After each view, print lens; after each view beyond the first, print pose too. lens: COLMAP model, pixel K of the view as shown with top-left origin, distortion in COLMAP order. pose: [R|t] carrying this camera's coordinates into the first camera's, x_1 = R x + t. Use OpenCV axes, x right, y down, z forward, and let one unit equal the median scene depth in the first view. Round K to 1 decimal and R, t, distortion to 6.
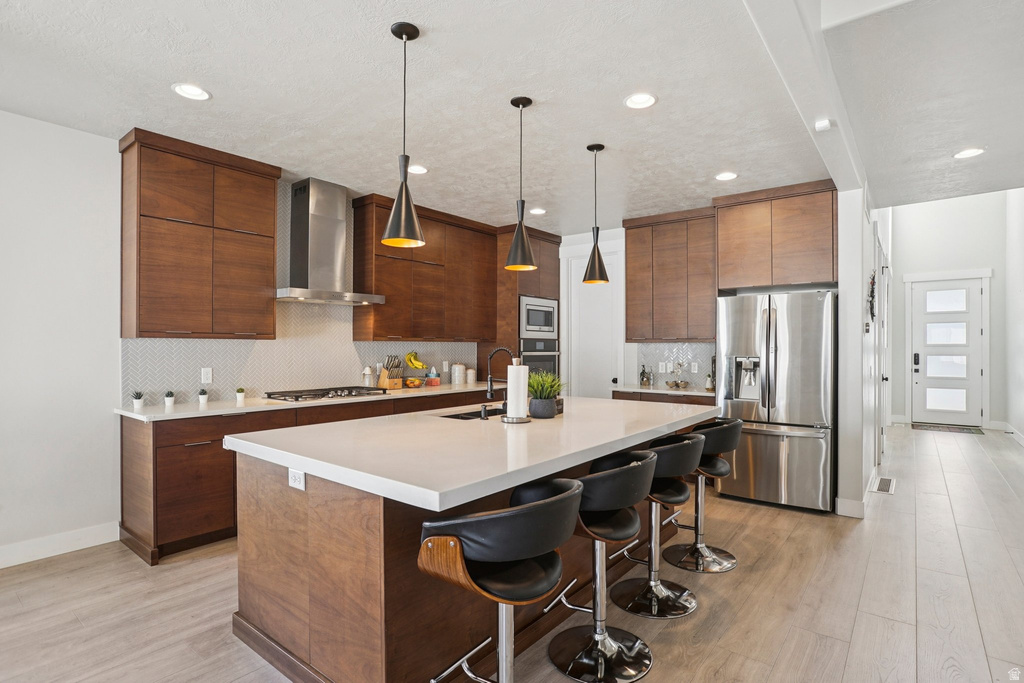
lens RADIAL K [[519.0, 0, 515.6], [0, 519.0, 346.5], [0, 0, 1]] dist [-0.027971, 0.012658]
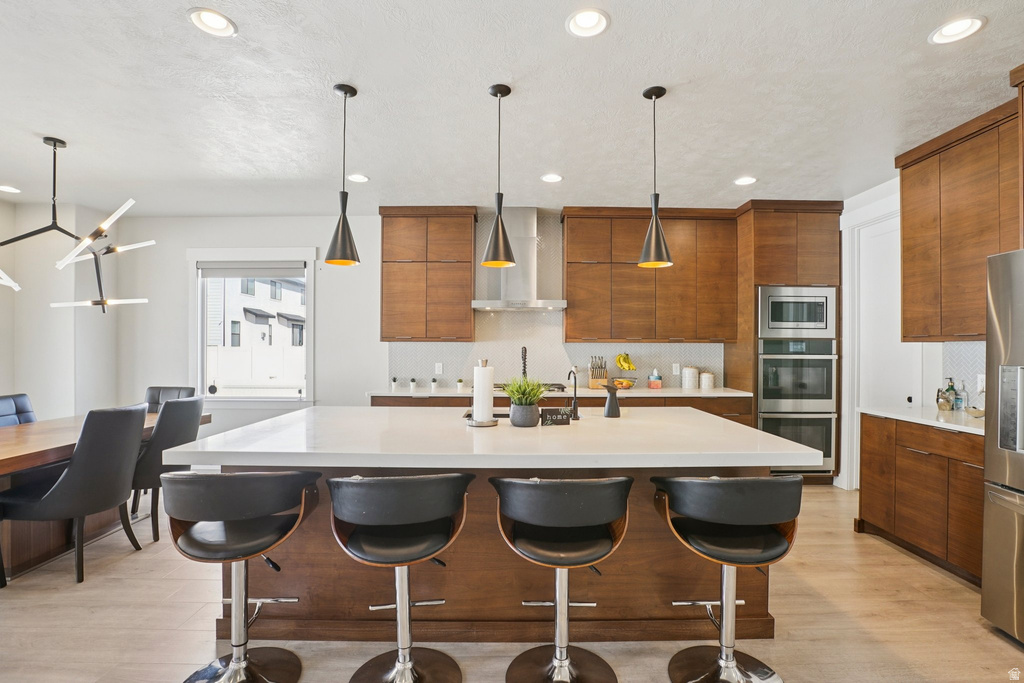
lens RADIAL K [[473.9, 0, 513.5], [0, 473.9, 347.9], [0, 0, 1]] dist [-0.044132, 0.014273]
pose [[0.623135, 0.001324, -0.782113, 0.536943], [-0.002462, 0.999997, -0.000269, 0.001281], [0.782111, 0.002093, 0.623136, 0.368205]]
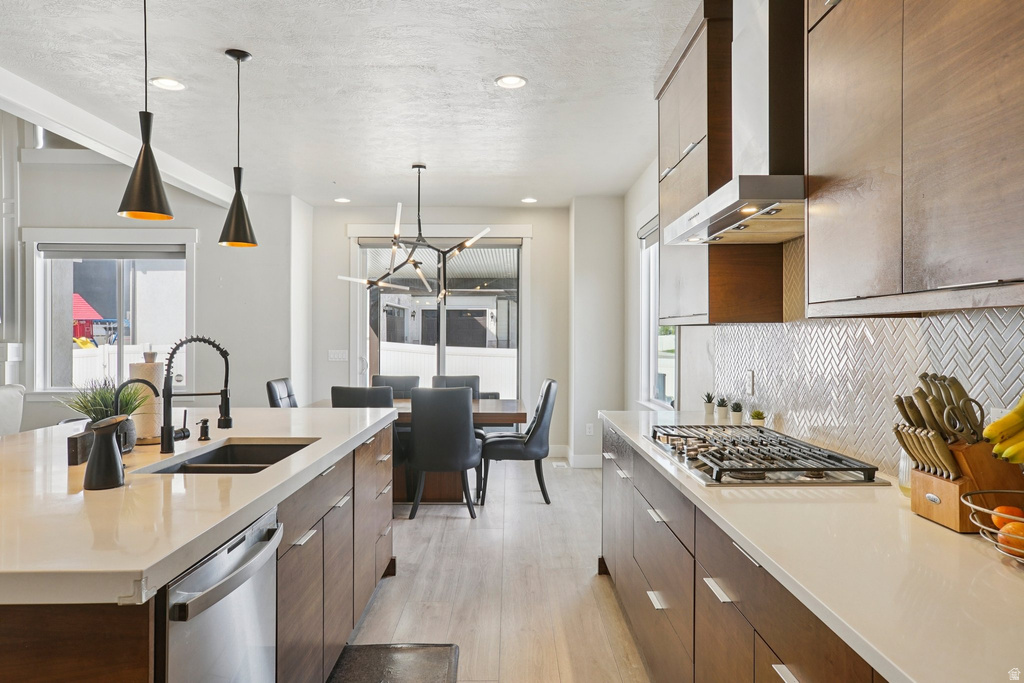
lens RADIAL K [[672.0, 0, 512.1], [0, 672.0, 338.2], [0, 0, 1]] dist [-0.021953, 0.029831]
pose [[-0.782642, 0.000837, -0.622471, 0.135560], [-0.002347, 0.999988, 0.004295, -0.000950], [0.622467, 0.004822, -0.782631, 1.496824]]
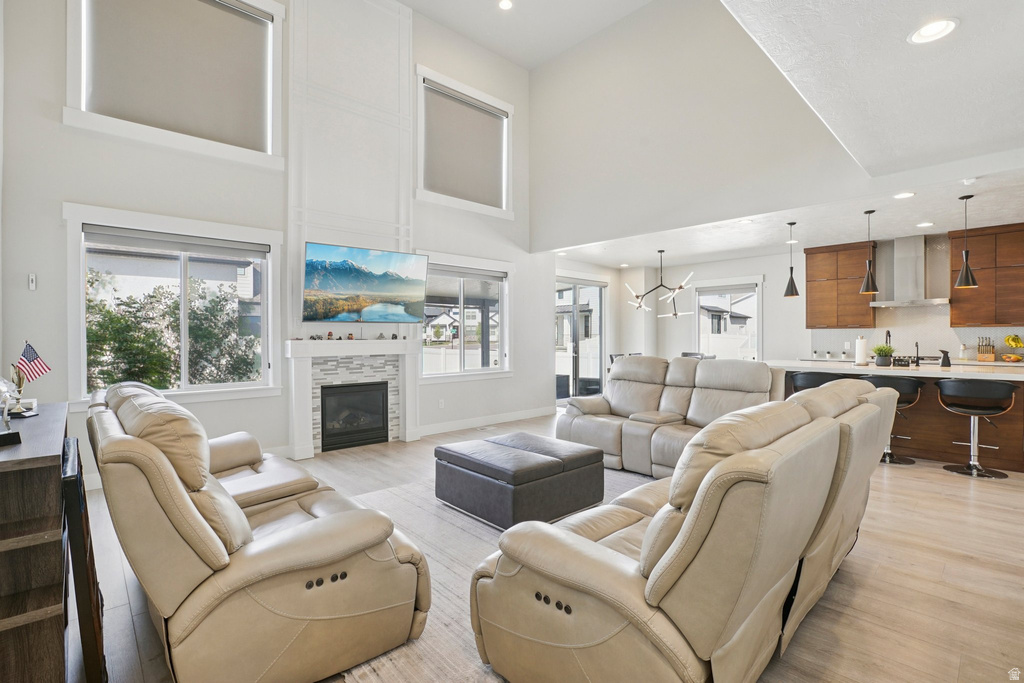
lens RADIAL K [[473.9, 0, 516.8], [0, 473.9, 343.9], [0, 0, 1]] dist [-0.044132, 0.014273]
pose [[-0.138680, 0.015510, -0.990216, 1.560338], [0.004140, 0.999878, 0.015081, 0.015223], [0.990329, -0.002008, -0.138728, -0.106142]]
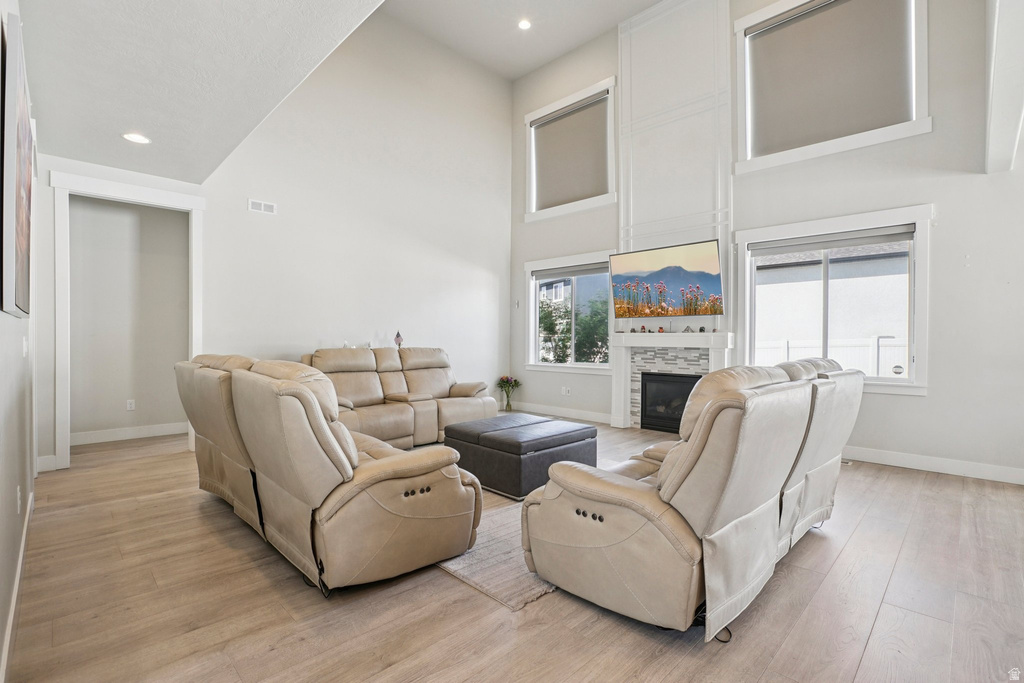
lens RADIAL K [[473.9, 0, 517.2], [0, 473.9, 343.6], [0, 0, 1]] dist [-0.044132, 0.014273]
pose [[-0.994111, -0.007252, 0.108121, 0.537283], [-0.006127, 0.999924, 0.010733, 0.043822], [-0.108190, 0.010007, -0.994080, 0.792073]]
